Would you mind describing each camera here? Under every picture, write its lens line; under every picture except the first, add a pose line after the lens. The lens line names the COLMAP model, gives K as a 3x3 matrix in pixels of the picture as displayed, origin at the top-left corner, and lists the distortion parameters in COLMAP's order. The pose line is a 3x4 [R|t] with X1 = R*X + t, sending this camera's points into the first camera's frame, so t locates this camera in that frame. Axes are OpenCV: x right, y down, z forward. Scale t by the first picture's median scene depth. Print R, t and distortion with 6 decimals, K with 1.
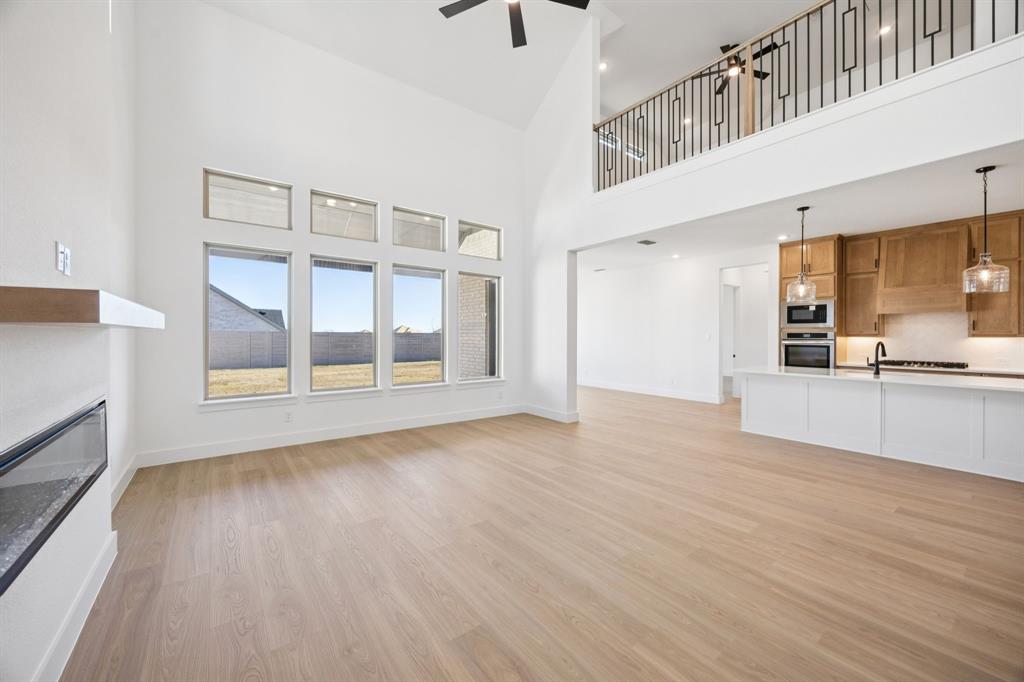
lens RADIAL K [[394.6, 0, 515.4], [0, 394.6, 337.9], [0, 0, 1]] dist [-0.001377, -0.000213]
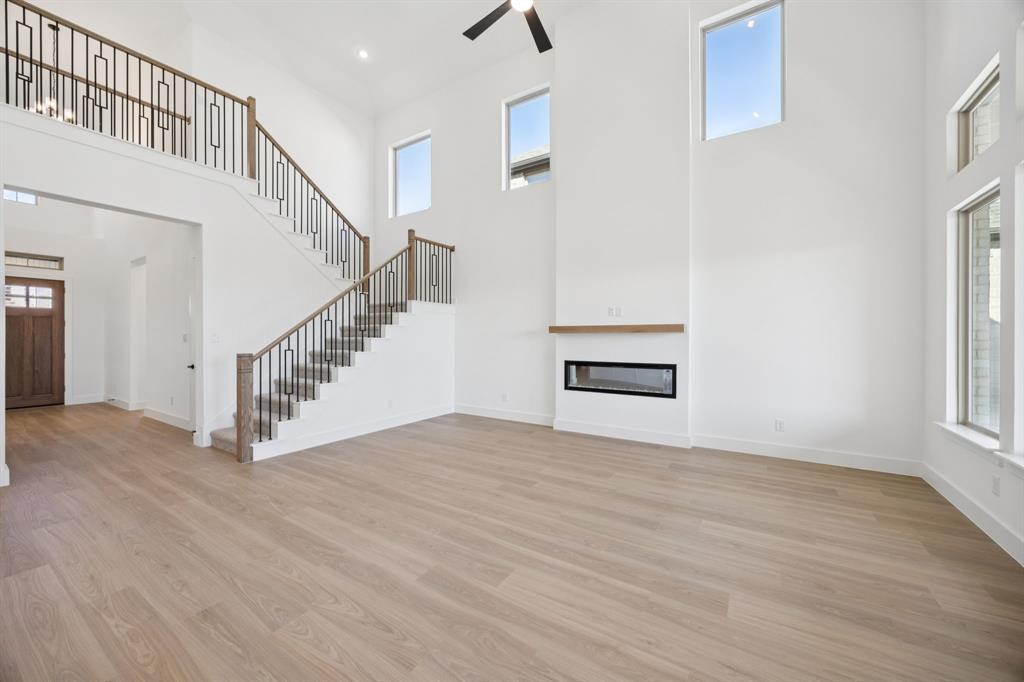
lens RADIAL K [[387.6, 0, 509.1], [0, 387.6, 338.9], [0, 0, 1]] dist [-0.002661, -0.000296]
pose [[-0.940512, -0.001113, -0.339758, 0.200334], [-0.004545, 0.999946, 0.009307, -0.003296], [0.339729, 0.010298, -0.940467, 1.058716]]
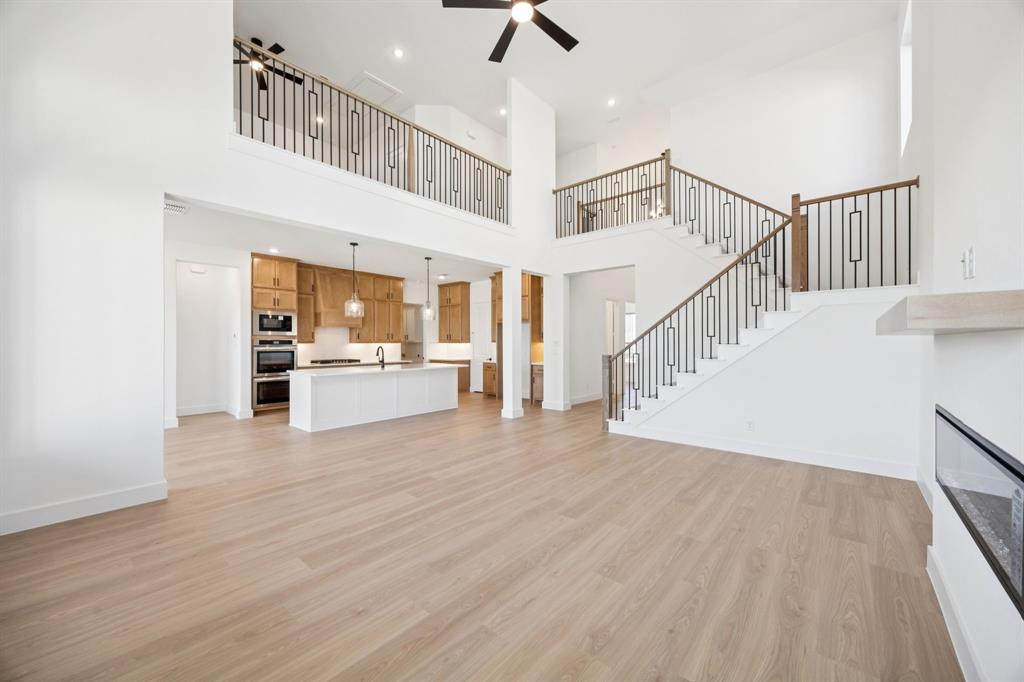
lens RADIAL K [[387.6, 0, 509.1], [0, 387.6, 338.9], [0, 0, 1]] dist [-0.002661, -0.000296]
pose [[-0.205092, 0.008219, 0.978708, -0.544759], [0.006464, 0.999954, -0.007043, -0.004186], [-0.978721, 0.004882, -0.205135, 0.679261]]
